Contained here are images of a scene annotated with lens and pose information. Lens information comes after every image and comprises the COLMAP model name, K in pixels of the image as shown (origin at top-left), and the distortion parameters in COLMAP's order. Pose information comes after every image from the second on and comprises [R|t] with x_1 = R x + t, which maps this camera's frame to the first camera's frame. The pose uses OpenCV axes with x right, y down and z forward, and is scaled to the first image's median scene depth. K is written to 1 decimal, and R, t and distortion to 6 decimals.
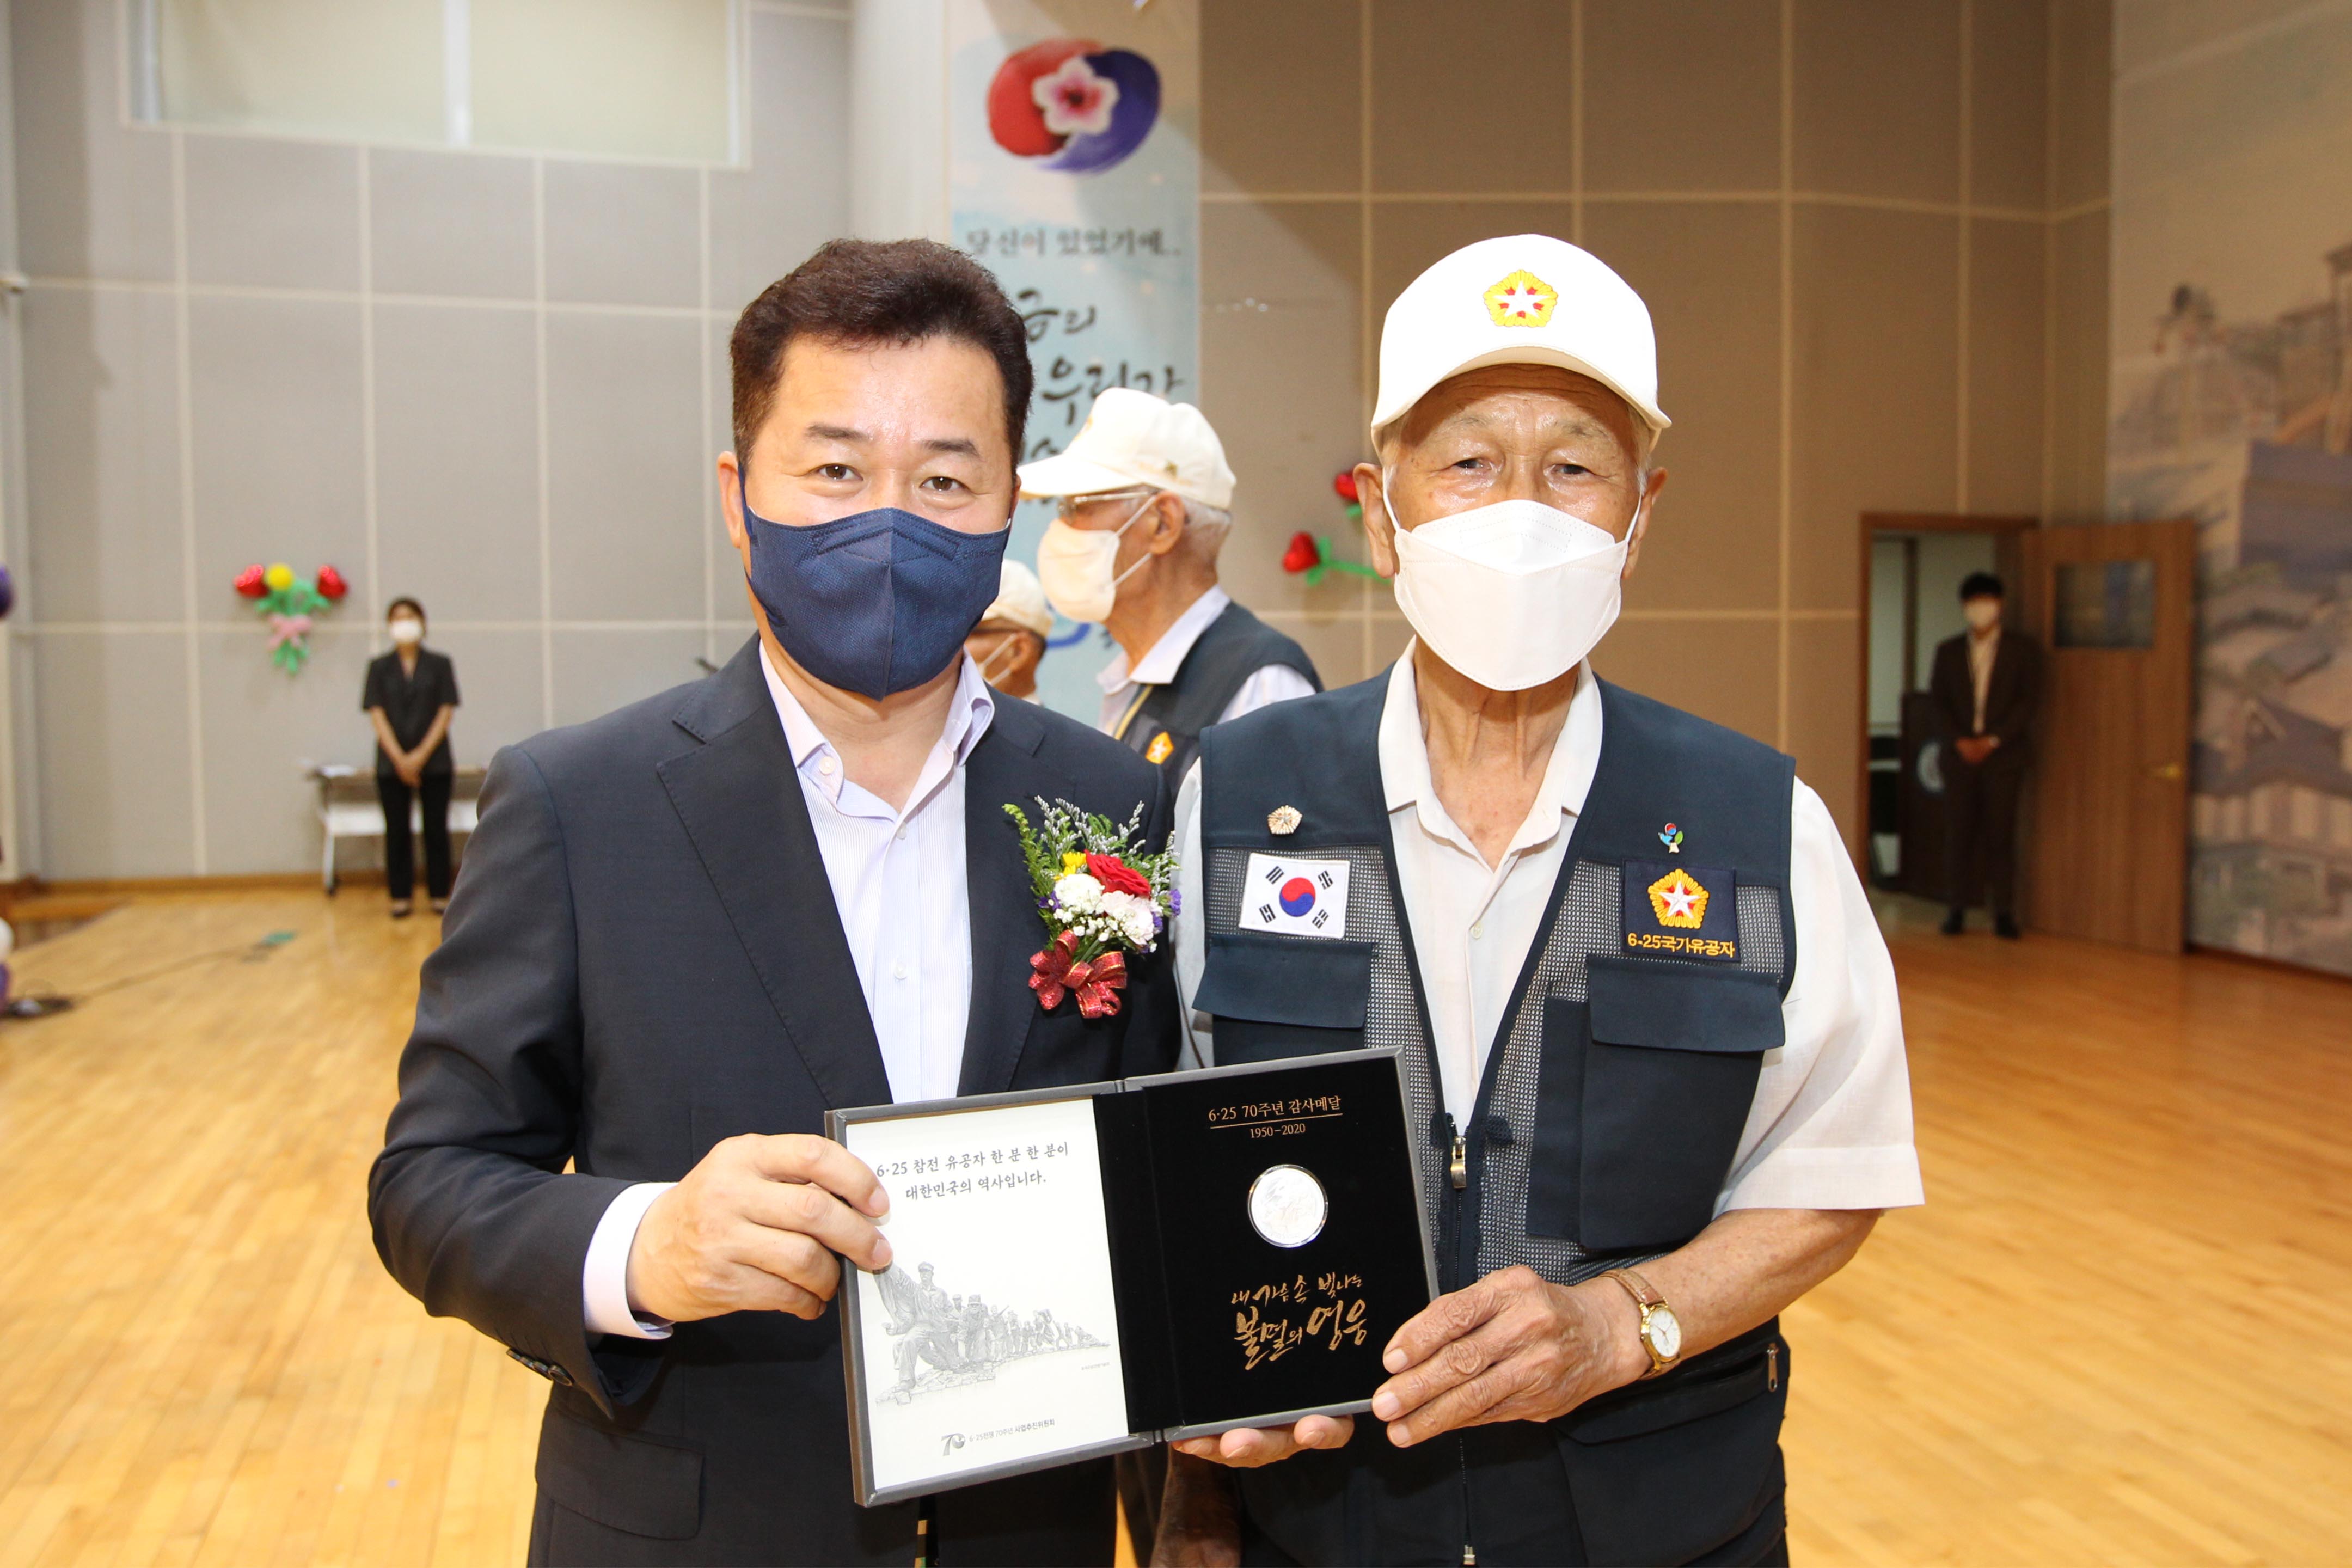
lens RADIAL K [[1691.7, 0, 1187.2], [0, 1691.7, 732.4], [0, 0, 1]] dist [-0.064404, 0.046960]
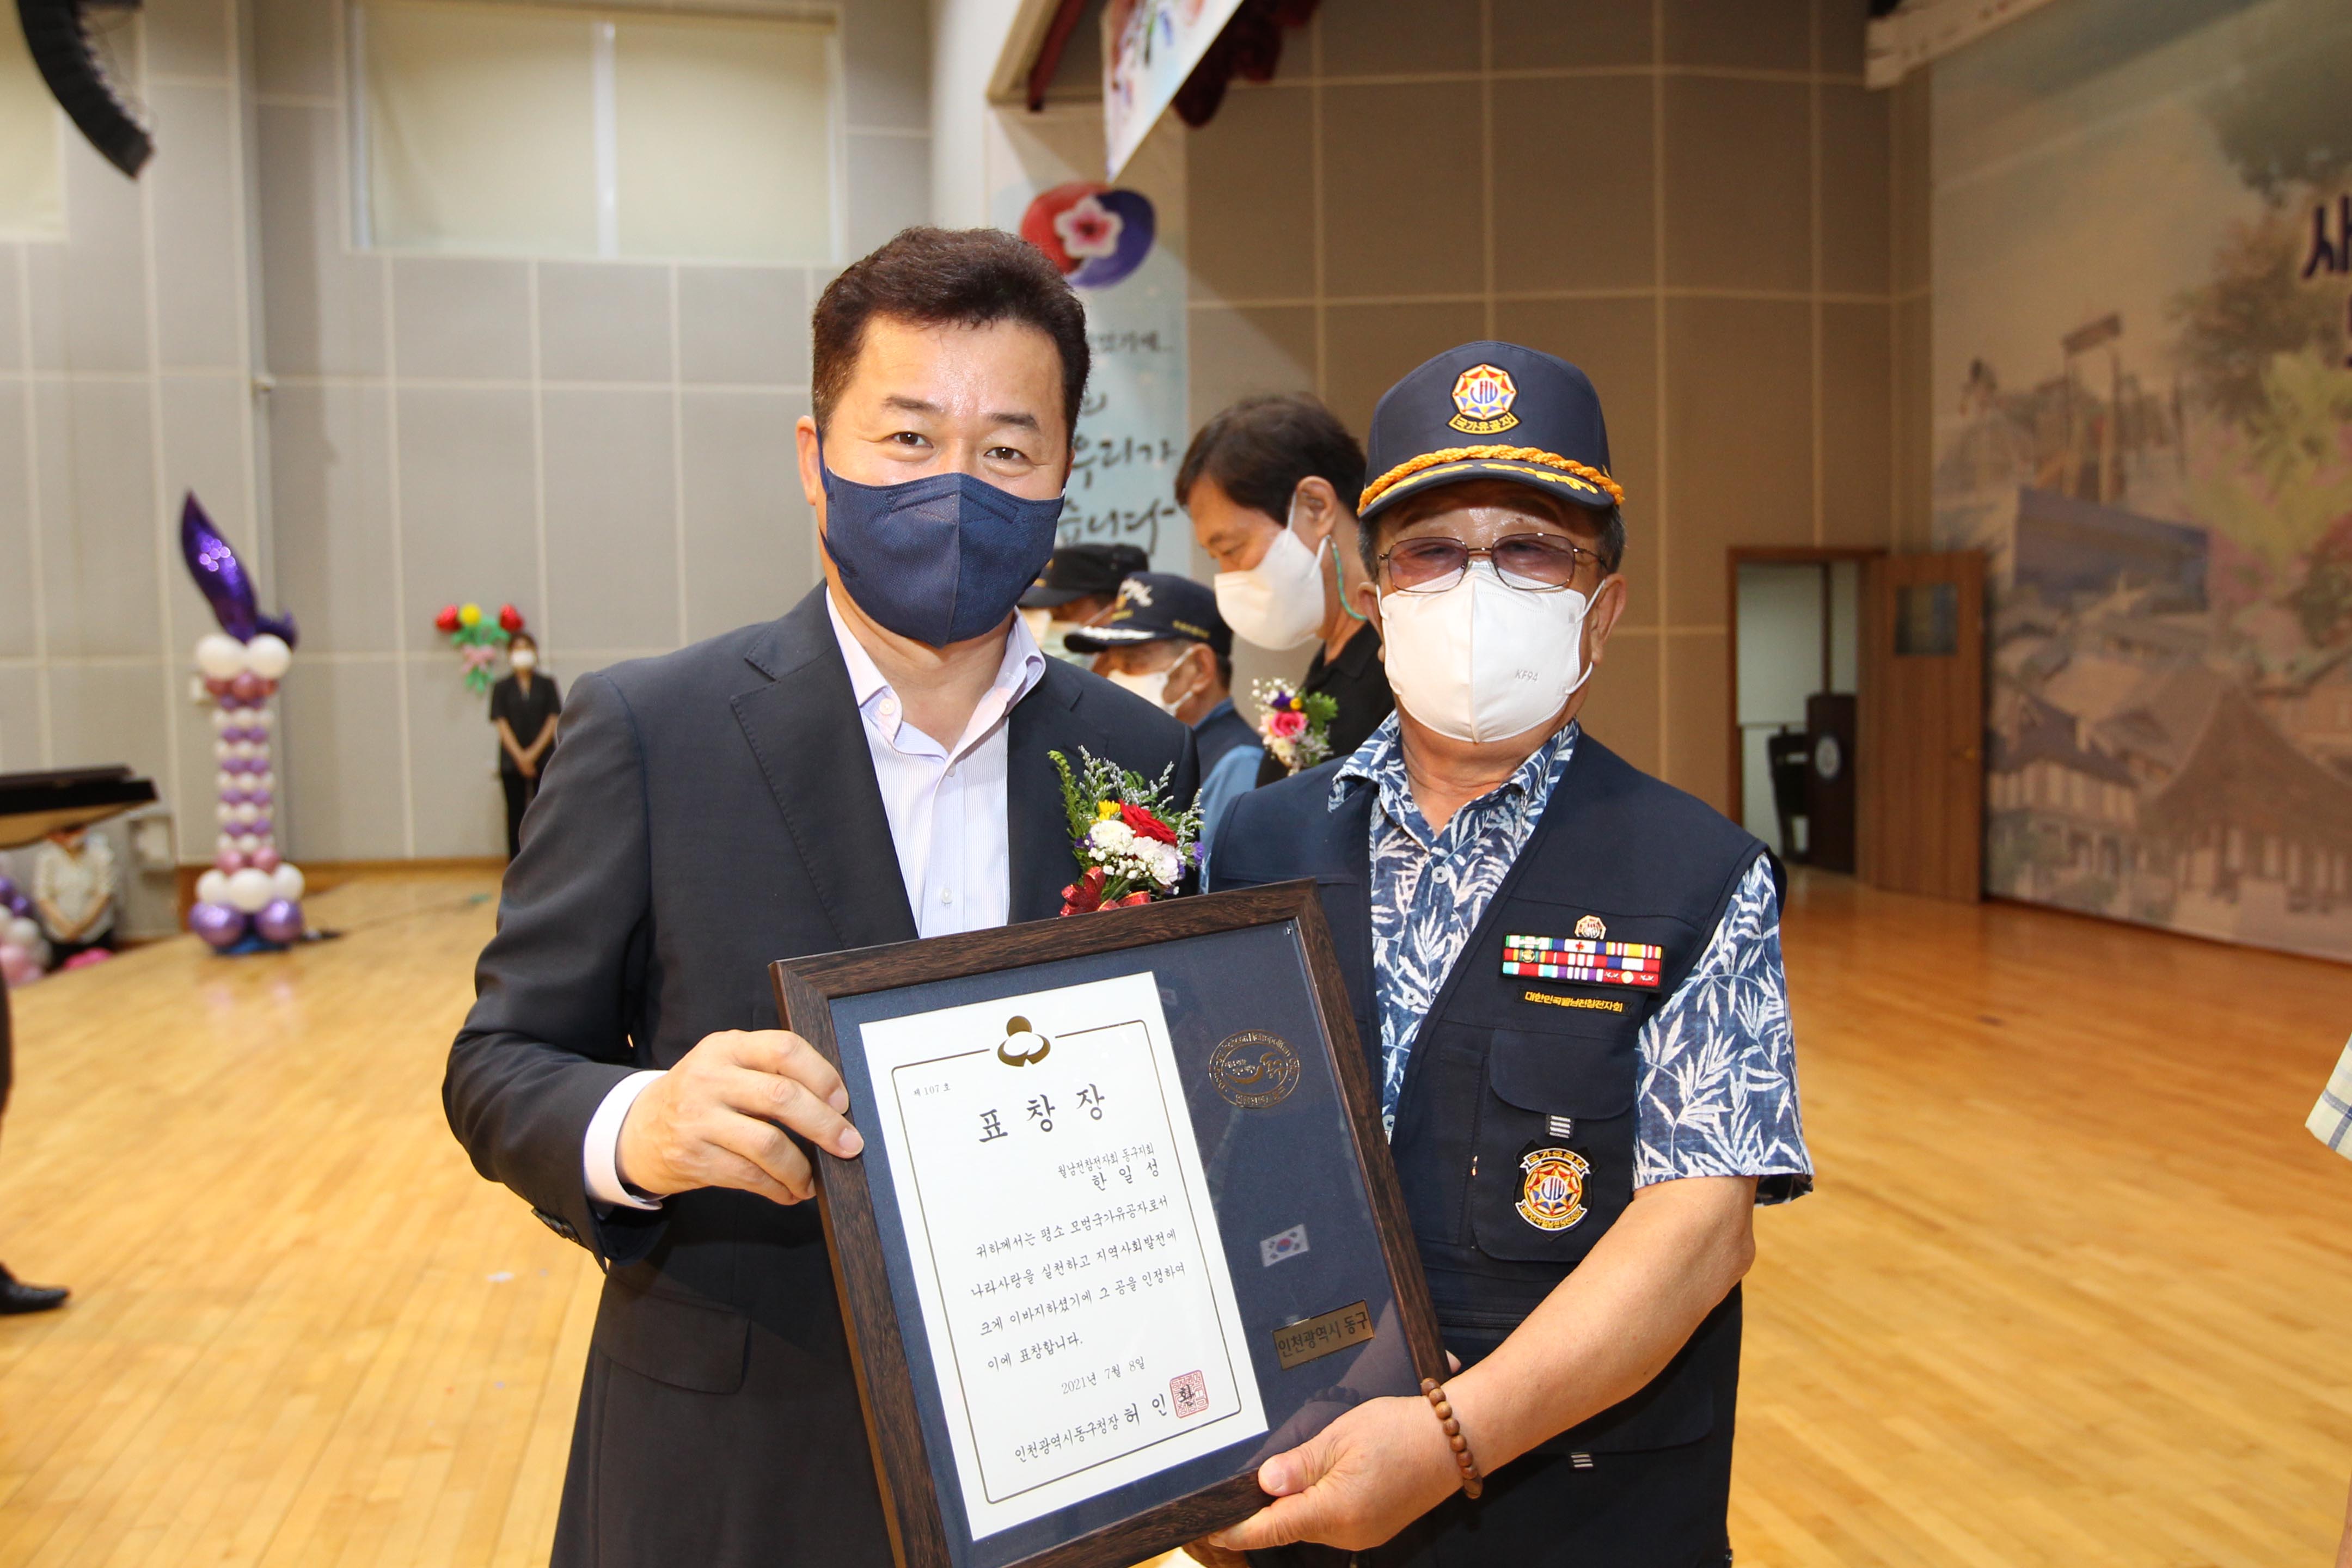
lens RADIAL K [[1768.2, 0, 1235.1], [0, 1768.2, 771.1], [0, 0, 1]] dist [-0.063721, 0.057412]
pose [[0.997916, -0.007228, -0.064127, 0.125214], [0.007634, 0.999952, 0.006089, 0.023033], [0.064080, -0.006565, 0.997923, -0.316241]]
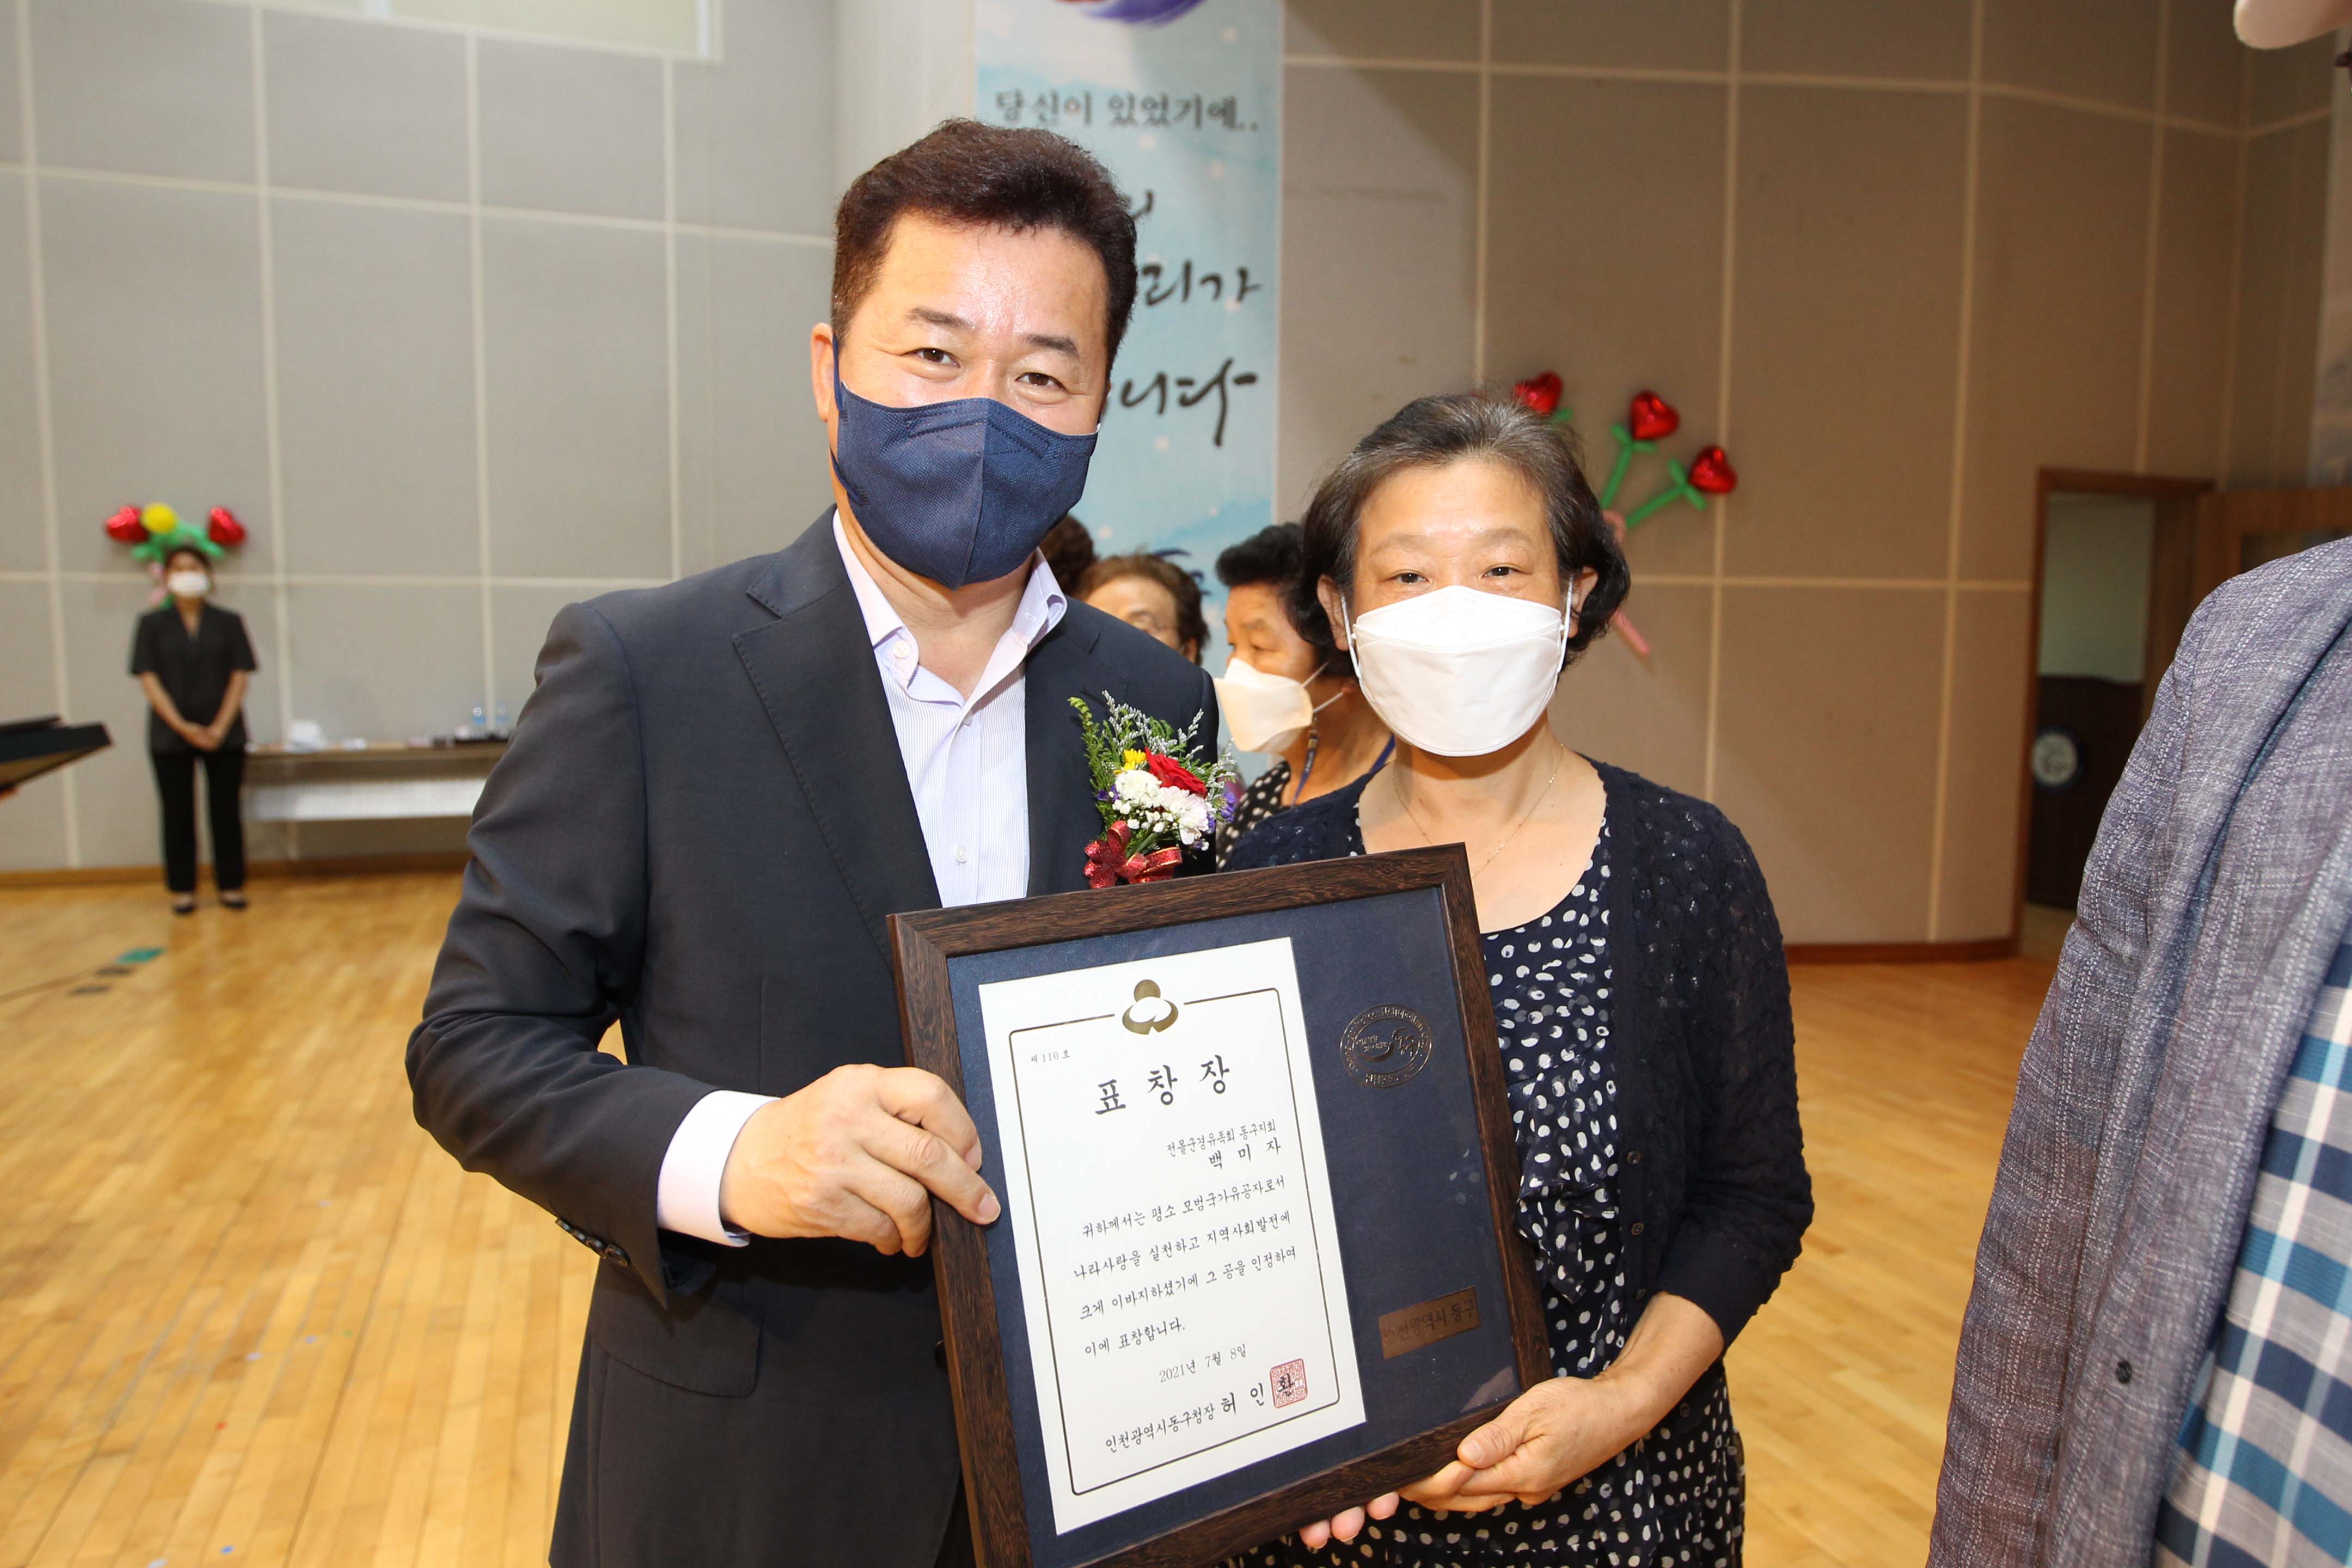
lens RADIAL K [[1499.9, 0, 1215.3], [0, 1499.9, 770.7], [0, 0, 1]] dist [-0.064869, 0.033382]
pose [[0.997789, 0.007065, 0.066087, -0.070515], [-0.010194, 0.998836, 0.047145, -0.007012], [-0.065677, -0.047714, 0.996700, 0.269707]]
